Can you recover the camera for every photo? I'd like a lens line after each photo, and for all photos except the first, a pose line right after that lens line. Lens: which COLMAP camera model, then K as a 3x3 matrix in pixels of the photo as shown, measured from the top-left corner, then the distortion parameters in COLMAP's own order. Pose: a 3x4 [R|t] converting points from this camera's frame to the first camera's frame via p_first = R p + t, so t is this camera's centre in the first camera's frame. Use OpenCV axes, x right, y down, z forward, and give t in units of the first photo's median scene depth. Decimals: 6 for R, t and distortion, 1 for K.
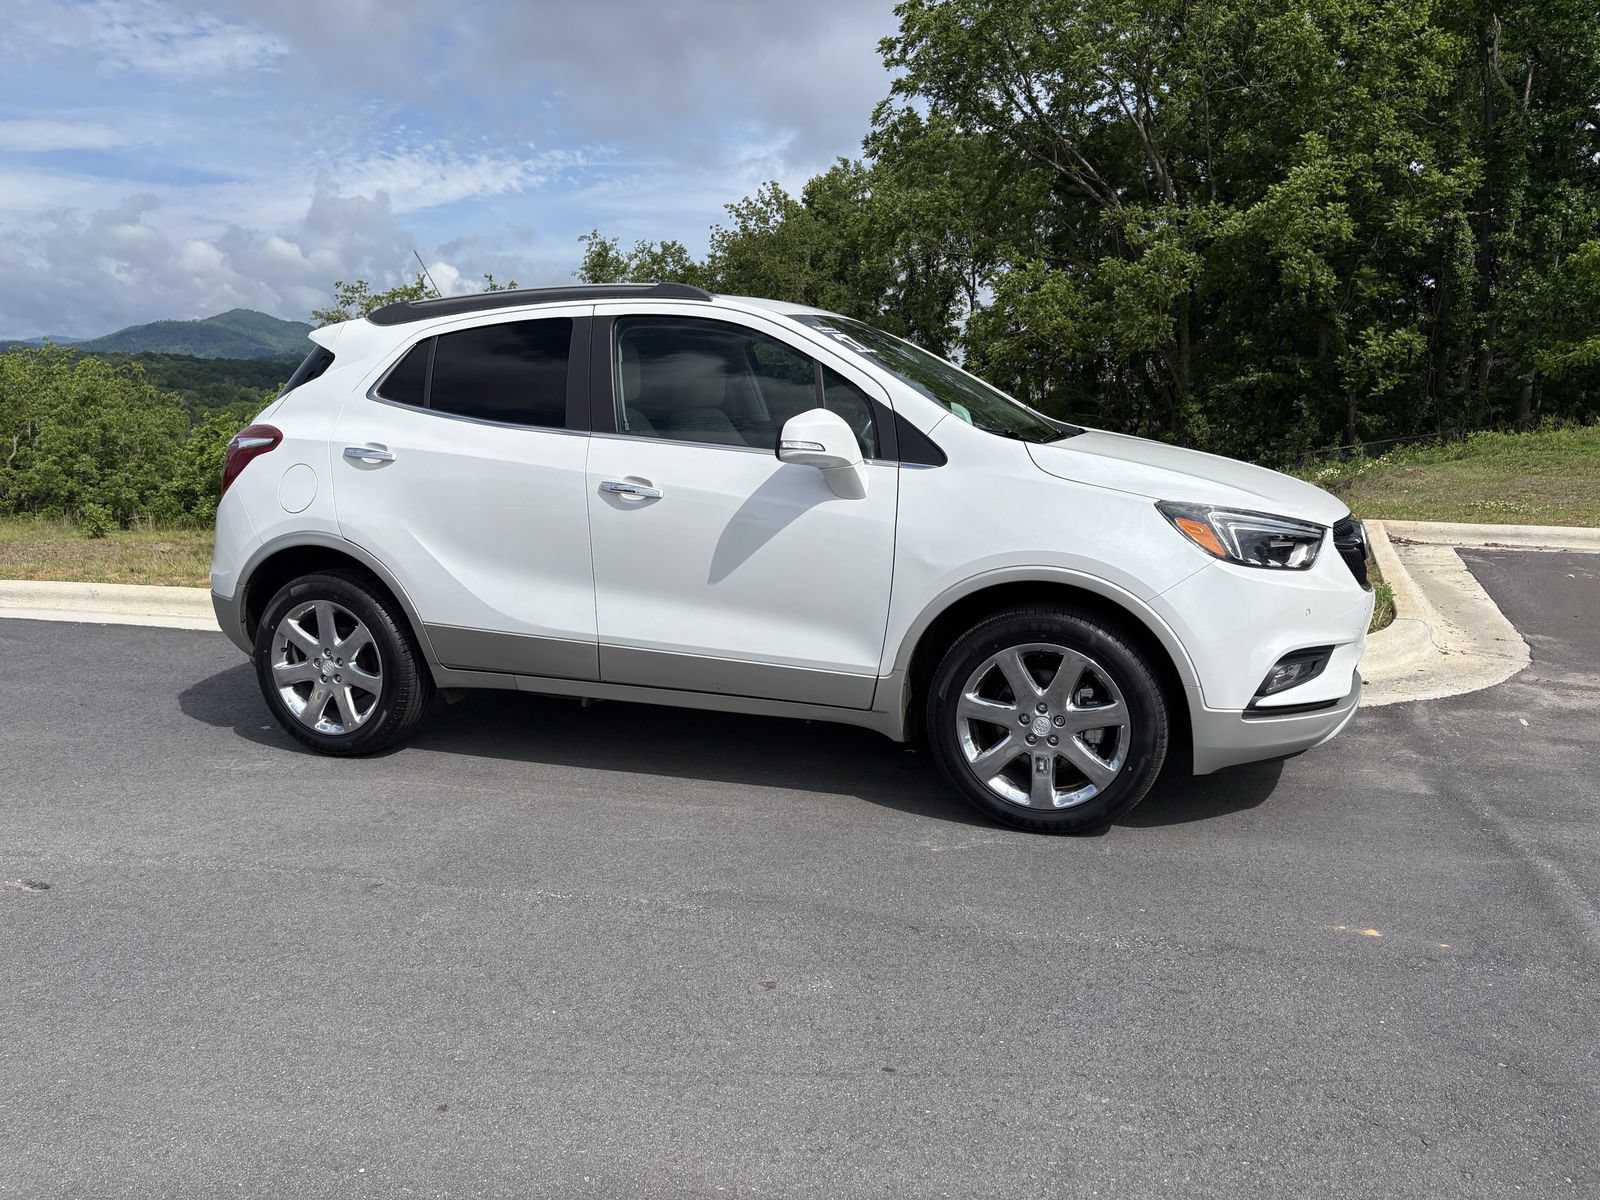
lens RADIAL K [[1161.1, 0, 800.1], [0, 1161.1, 629.6], [0, 0, 1]] dist [0.084506, -0.074780]
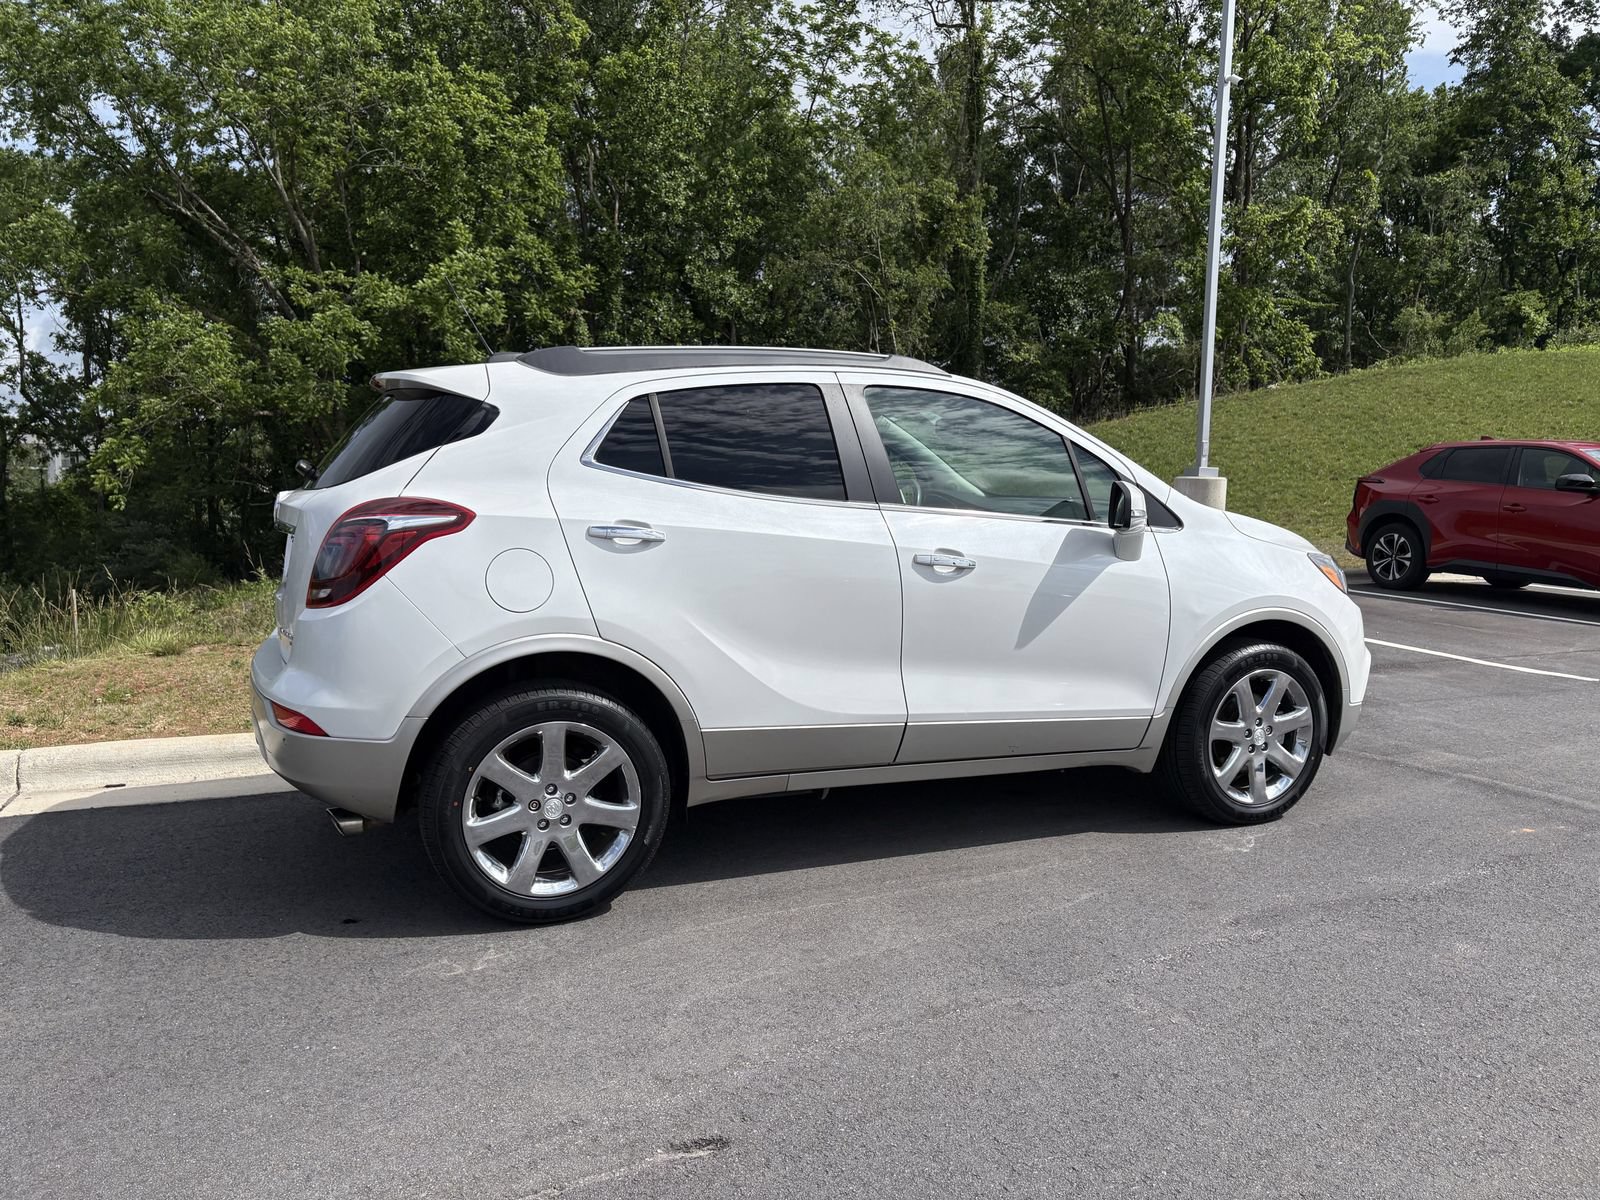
lens RADIAL K [[1242.0, 0, 784.2], [0, 1242.0, 594.6], [0, 0, 1]] dist [-0.004142, -0.012998]
pose [[0.739618, -0.052779, 0.670955, -0.813003], [0.114407, 0.992271, -0.048060, -0.049160], [-0.663232, 0.112308, 0.739939, 0.273837]]
